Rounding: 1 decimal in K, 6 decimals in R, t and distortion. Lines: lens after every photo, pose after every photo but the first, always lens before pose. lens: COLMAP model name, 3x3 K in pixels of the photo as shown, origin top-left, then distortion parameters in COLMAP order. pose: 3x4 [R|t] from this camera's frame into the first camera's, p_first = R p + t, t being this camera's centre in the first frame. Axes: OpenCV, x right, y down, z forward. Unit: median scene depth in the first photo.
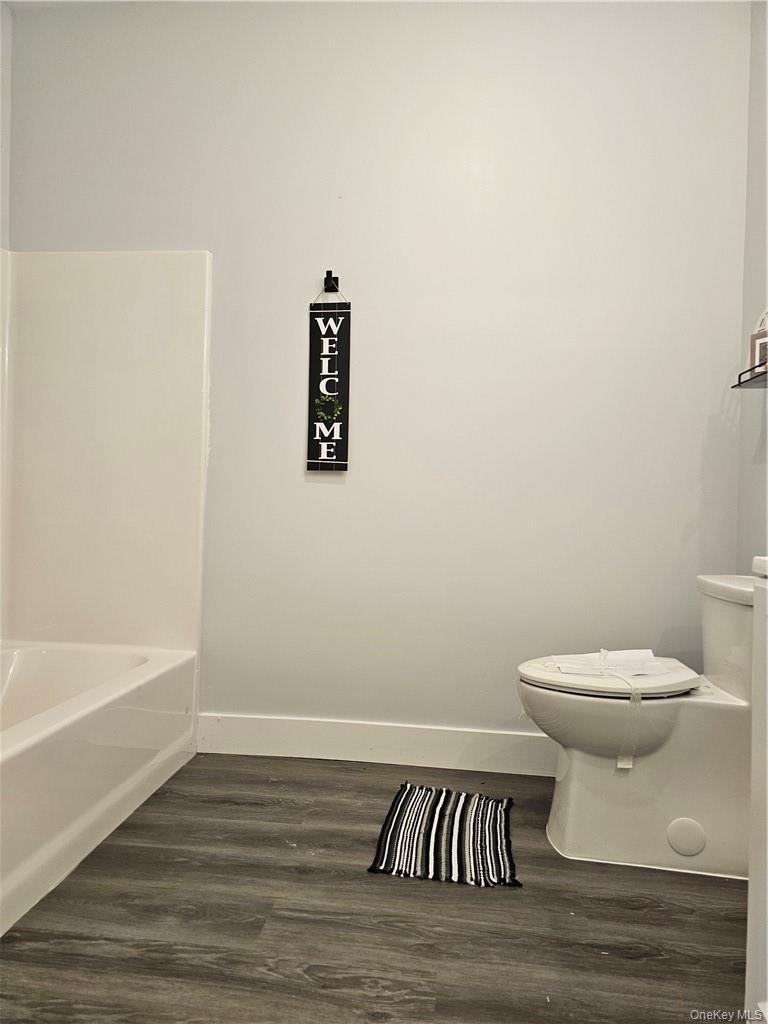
lens RADIAL K [[691.6, 0, 367.0], [0, 691.6, 531.8], [0, 0, 1]] dist [0.027817, -0.023392]
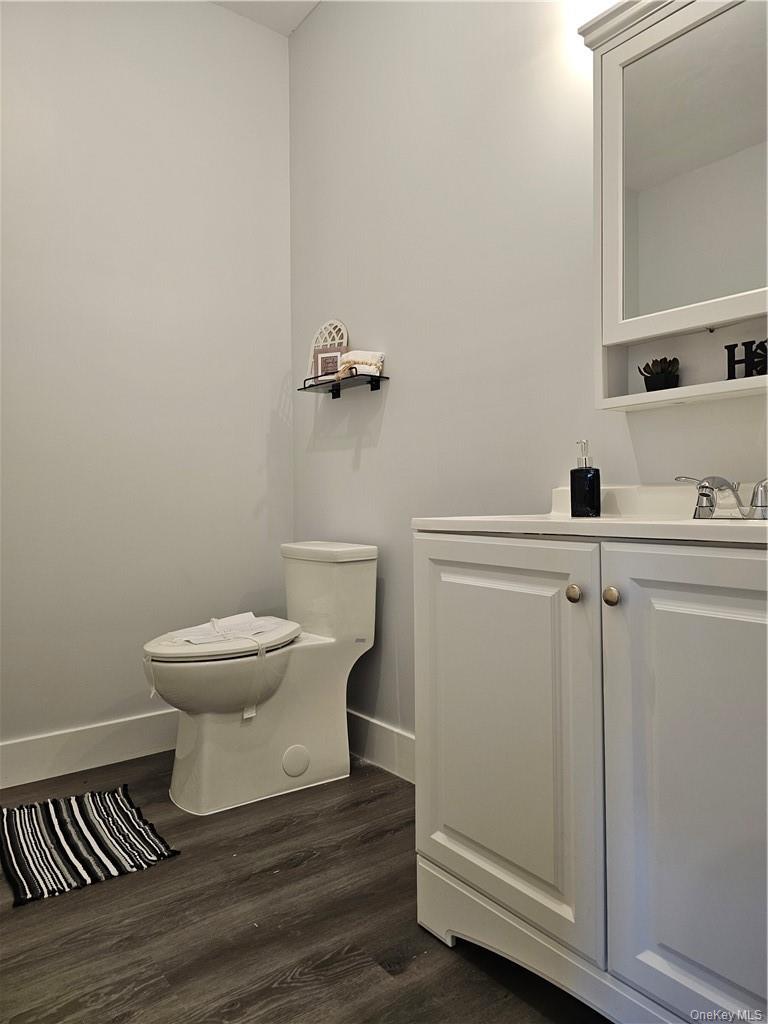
lens RADIAL K [[691.6, 0, 382.3], [0, 691.6, 512.2], [0, 0, 1]] dist [0.027817, -0.023392]
pose [[0.711787, -0.044673, 0.700973, -0.269176], [0.051453, 0.998610, 0.011395, 0.002506], [-0.700508, 0.027956, 0.713097, 0.028872]]
